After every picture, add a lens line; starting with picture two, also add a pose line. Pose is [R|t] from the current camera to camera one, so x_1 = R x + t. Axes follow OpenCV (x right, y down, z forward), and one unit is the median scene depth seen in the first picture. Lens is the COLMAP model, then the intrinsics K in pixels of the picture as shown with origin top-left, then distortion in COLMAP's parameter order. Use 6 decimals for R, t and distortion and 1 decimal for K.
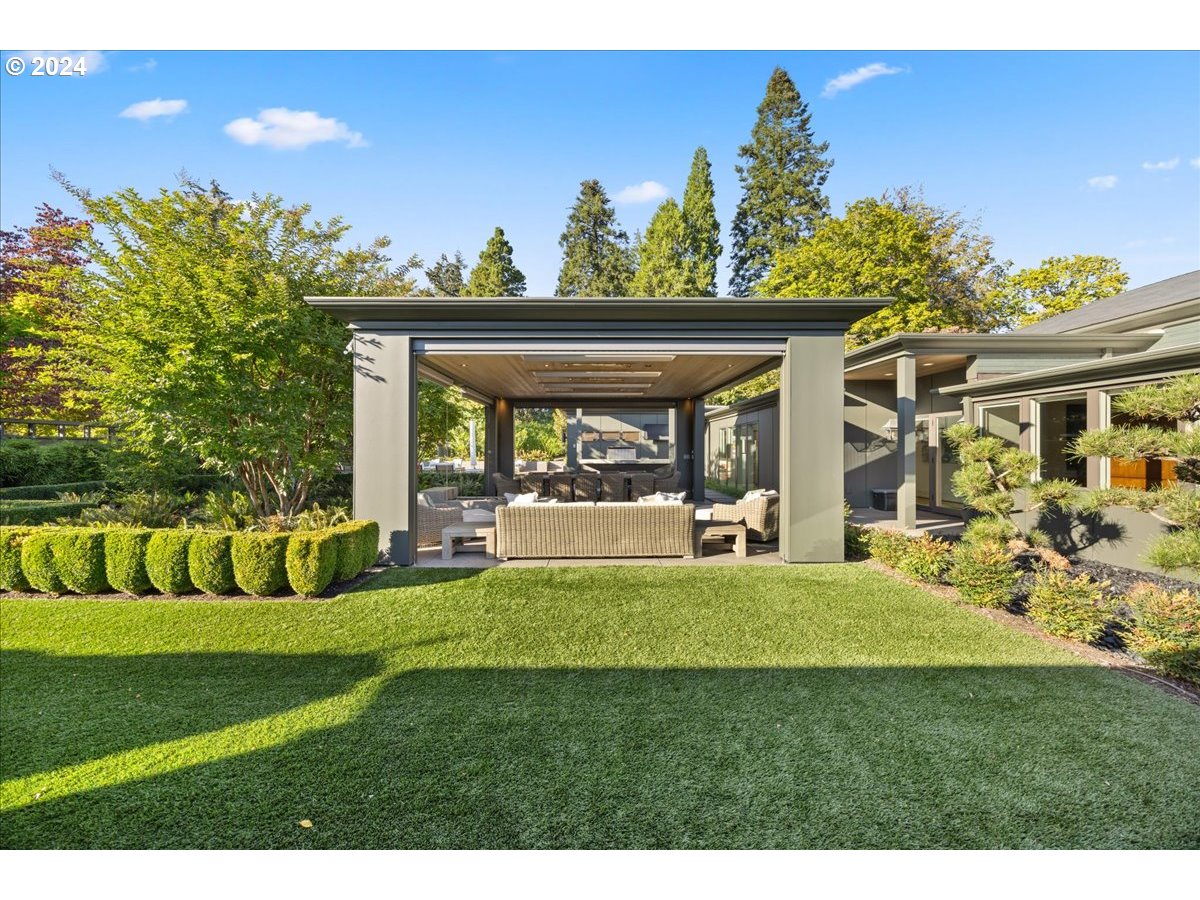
lens RADIAL K [[994.9, 0, 600.0], [0, 994.9, 450.0], [0, 0, 1]] dist [-0.000091, -0.000006]
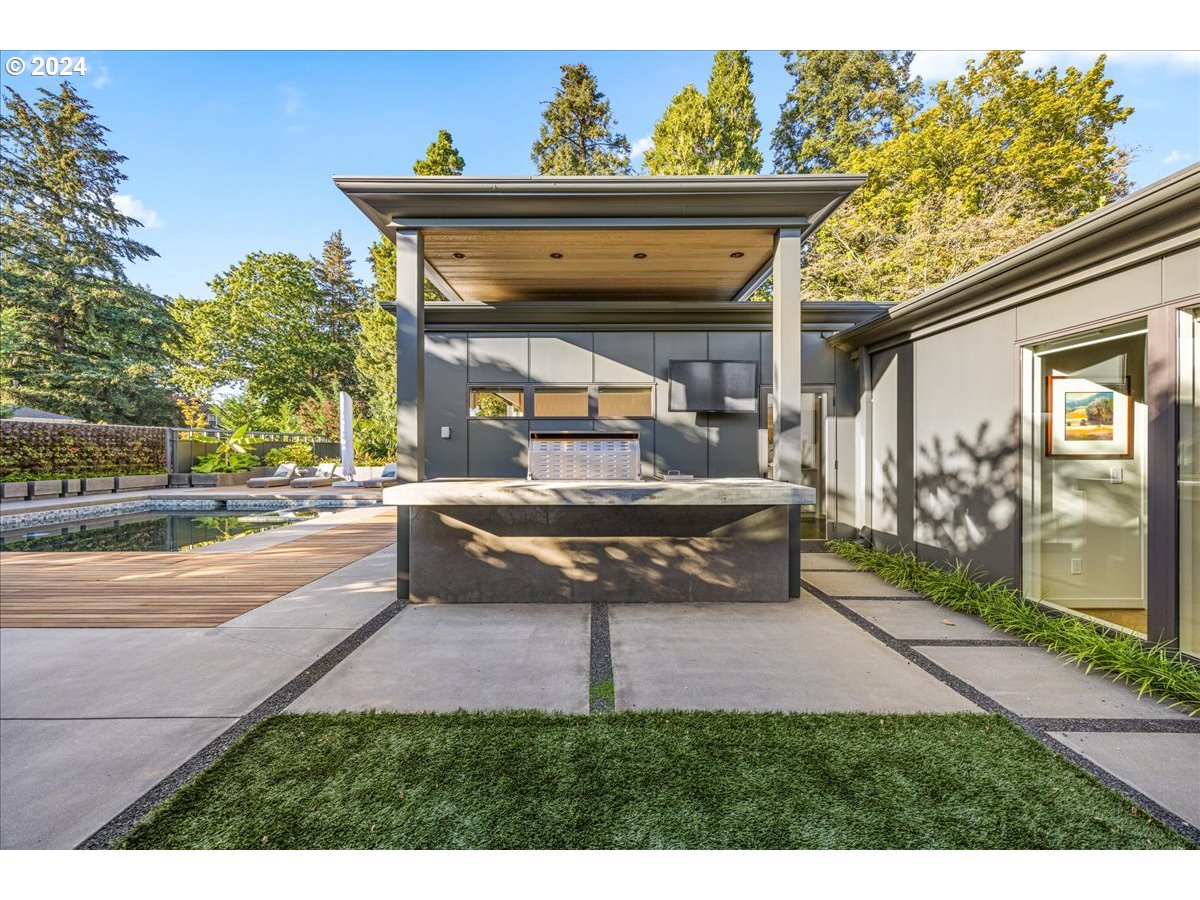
lens RADIAL K [[994.9, 0, 600.0], [0, 994.9, 450.0], [0, 0, 1]] dist [-0.000091, -0.000006]
pose [[0.999988, -0.001550, -0.004744, 0.011492], [0.001563, 0.999995, 0.002724, -0.000055], [0.004740, -0.002731, 0.999985, 0.305773]]
